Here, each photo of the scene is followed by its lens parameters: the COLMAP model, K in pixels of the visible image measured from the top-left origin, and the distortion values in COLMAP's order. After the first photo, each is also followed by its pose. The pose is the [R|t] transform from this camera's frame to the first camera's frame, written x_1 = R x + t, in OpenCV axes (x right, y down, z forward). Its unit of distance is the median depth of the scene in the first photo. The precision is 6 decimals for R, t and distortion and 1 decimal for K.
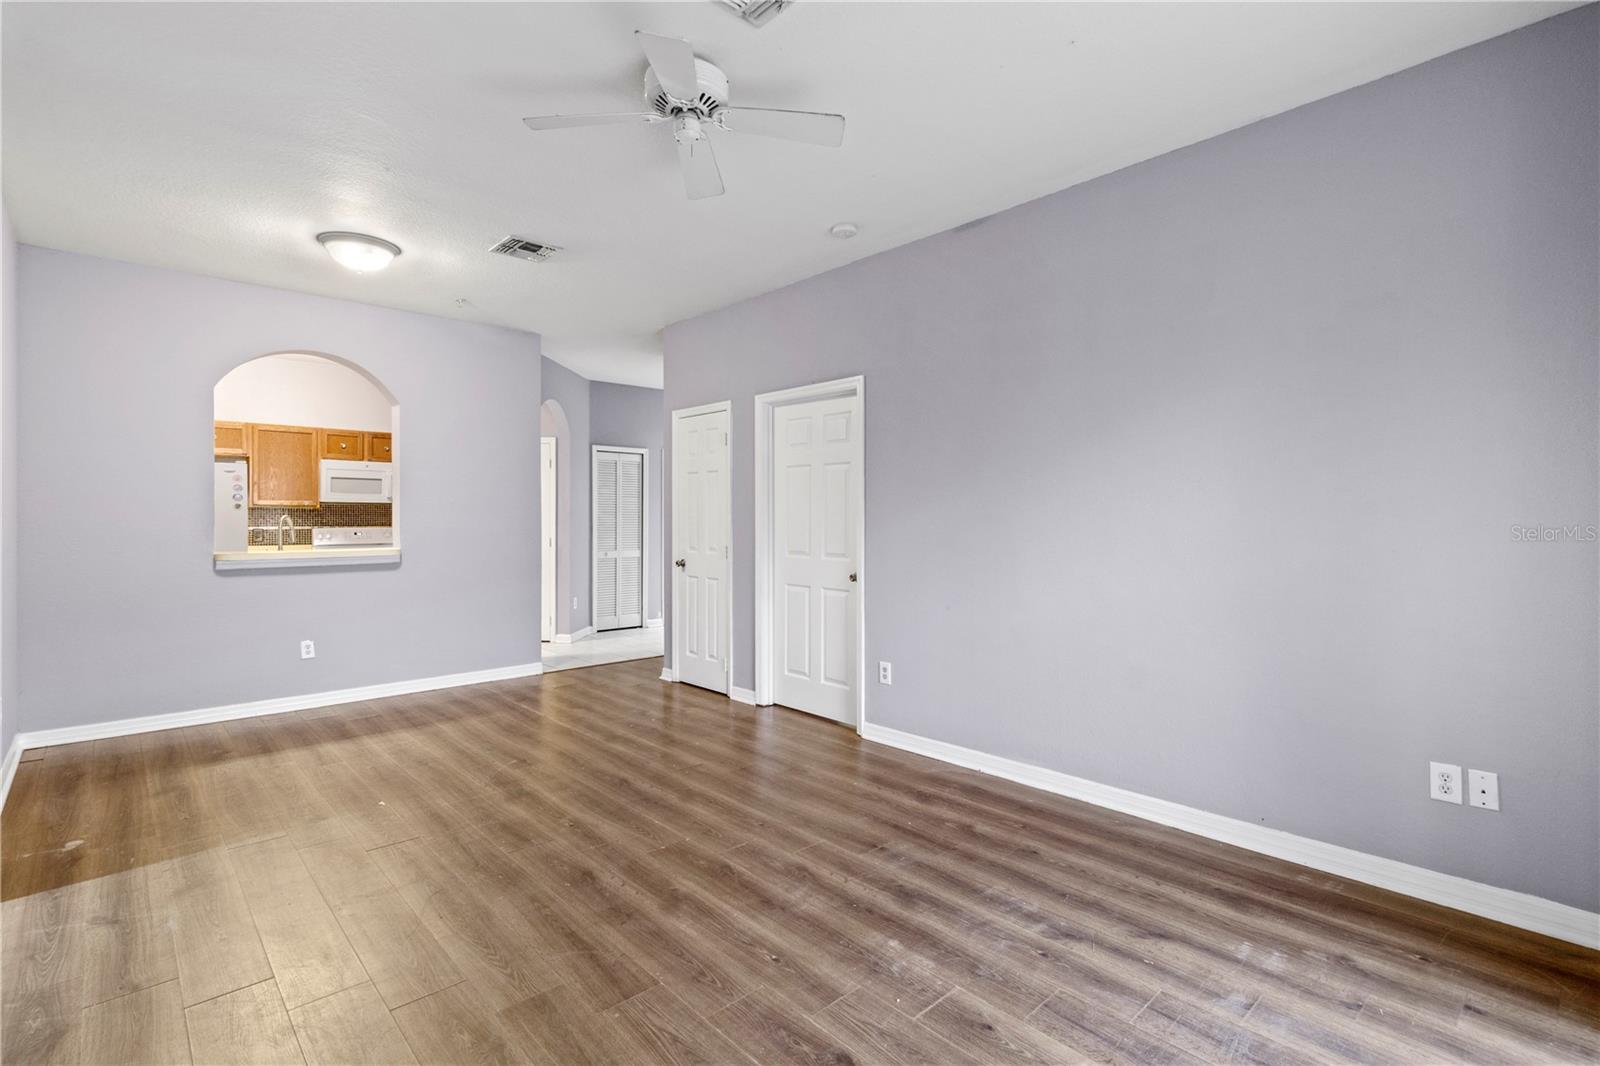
lens RADIAL K [[735.8, 0, 801.4], [0, 735.8, 521.1], [0, 0, 1]] dist [0.002387, 0.000292]
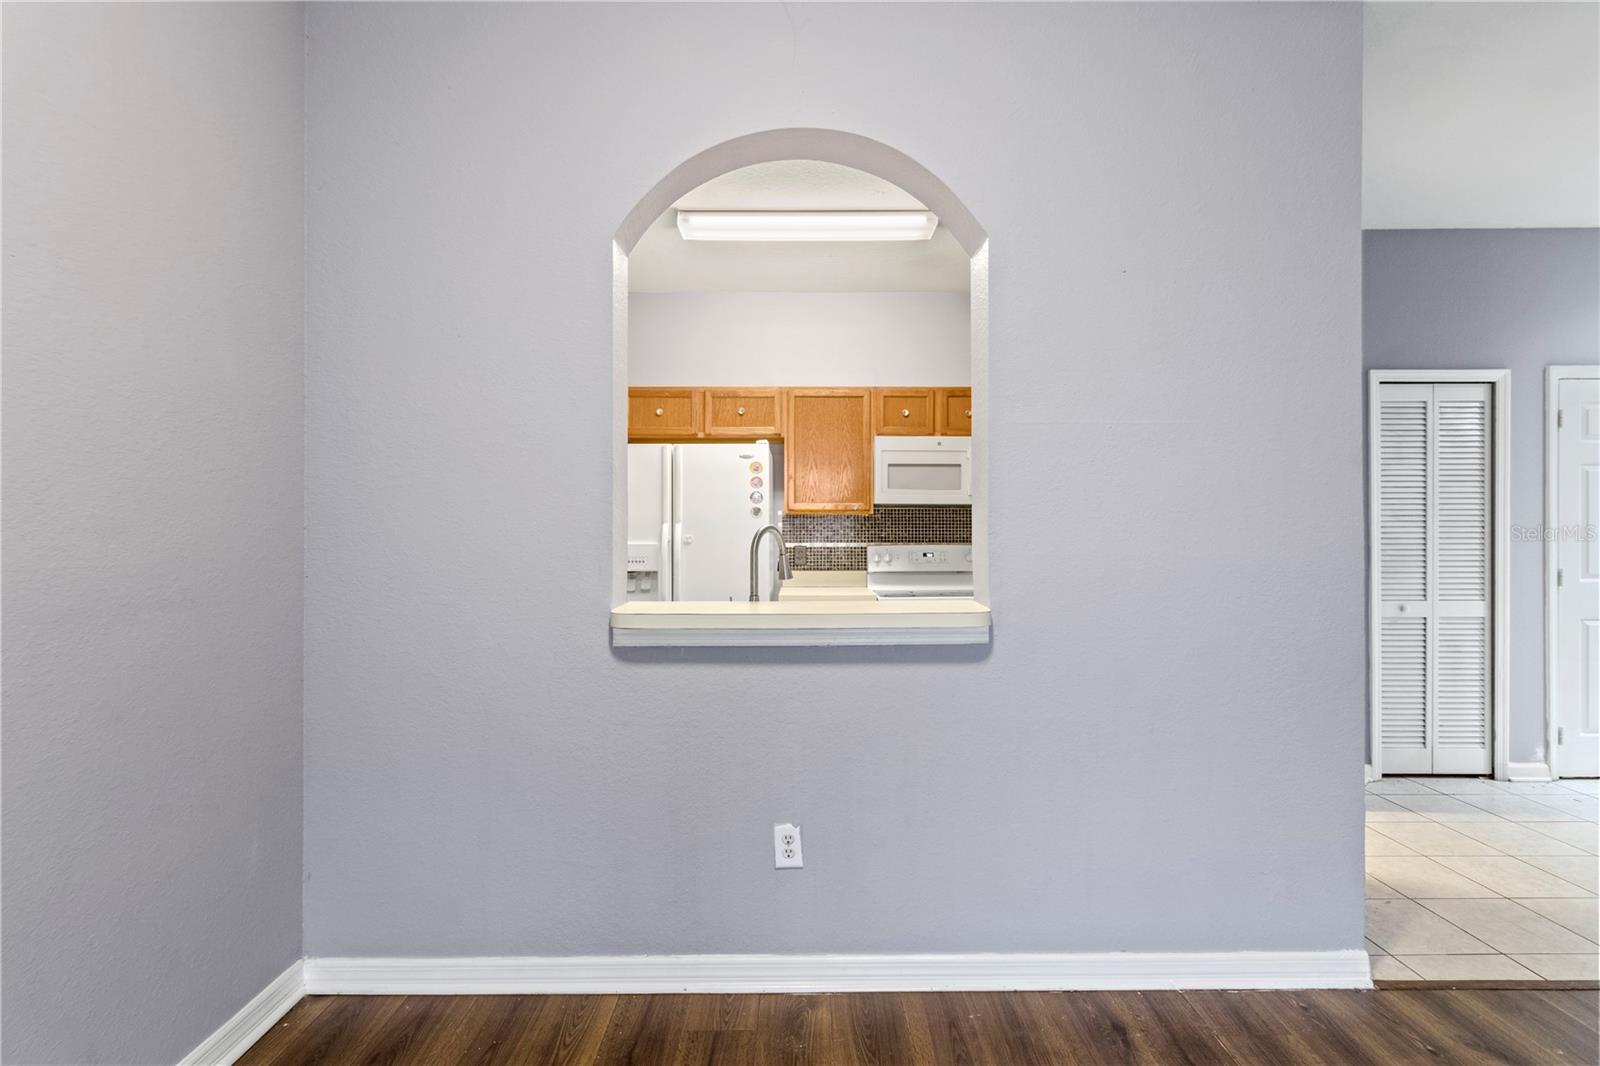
lens RADIAL K [[758.6, 0, 800.0], [0, 758.6, 533.0], [0, 0, 1]] dist [0.034602, 0.000151]
pose [[0.737060, 0.000410, -0.675827, -0.253664], [-0.000880, 1.000000, -0.000353, -0.001243], [0.675826, 0.000855, 0.737060, 0.465270]]
